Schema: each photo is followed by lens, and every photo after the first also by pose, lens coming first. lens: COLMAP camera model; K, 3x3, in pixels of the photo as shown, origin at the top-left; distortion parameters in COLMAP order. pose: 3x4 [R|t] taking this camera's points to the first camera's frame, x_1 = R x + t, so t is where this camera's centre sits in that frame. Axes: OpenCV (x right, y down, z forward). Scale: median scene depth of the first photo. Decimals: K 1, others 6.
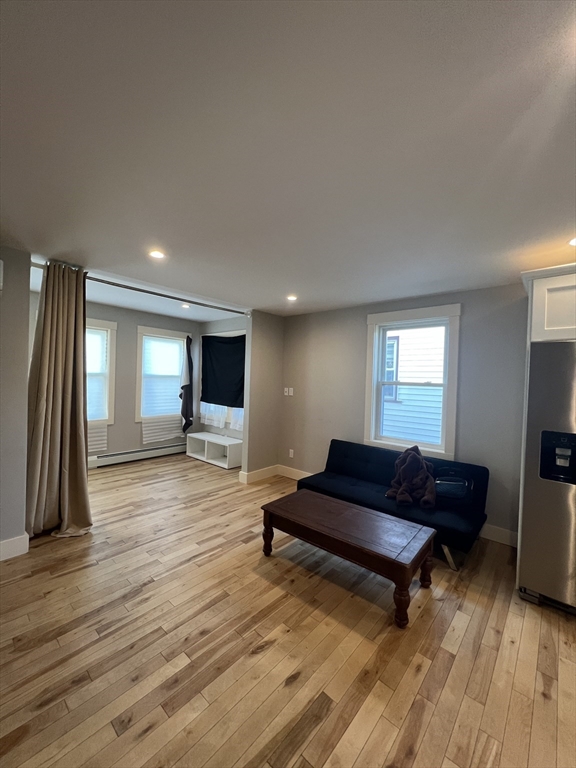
lens RADIAL K [[307.8, 0, 288.7], [0, 307.8, 383.0], [0, 0, 1]] dist [-0.002540, 0.000628]
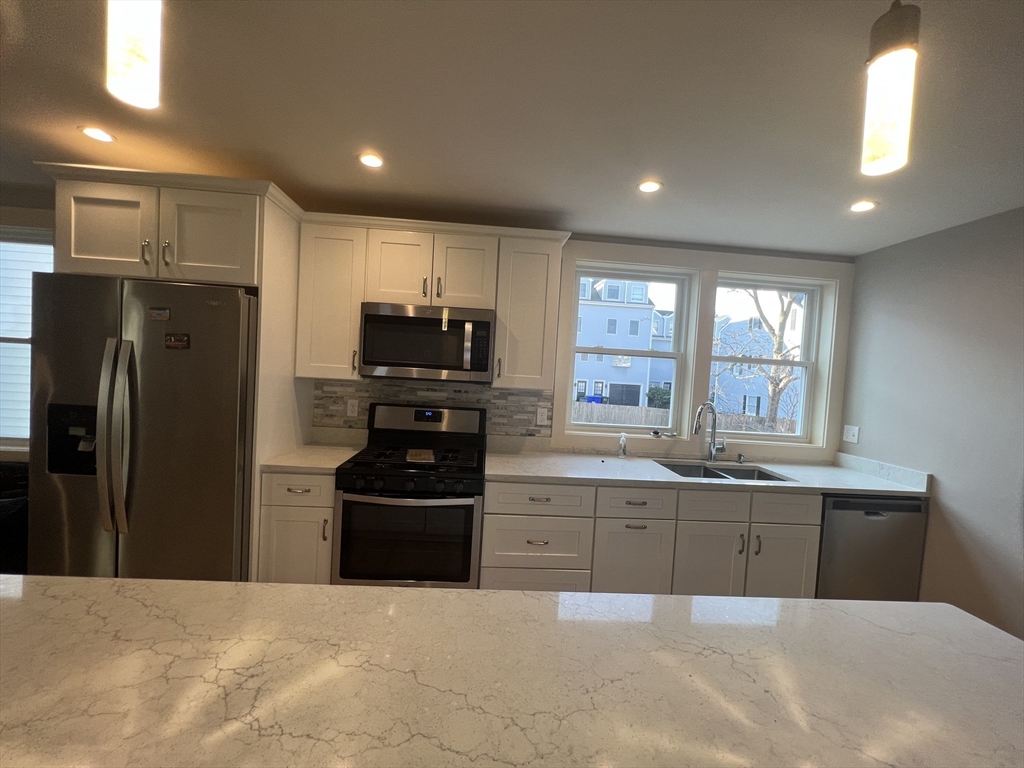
lens RADIAL K [[411.9, 0, 510.2], [0, 411.9, 382.7], [0, 0, 1]] dist [-0.003582, 0.001037]
pose [[0.711009, -0.015647, 0.703009, 0.780650], [-0.026595, 0.998439, 0.049119, 0.030955], [-0.702680, -0.053621, 0.709483, -0.308489]]
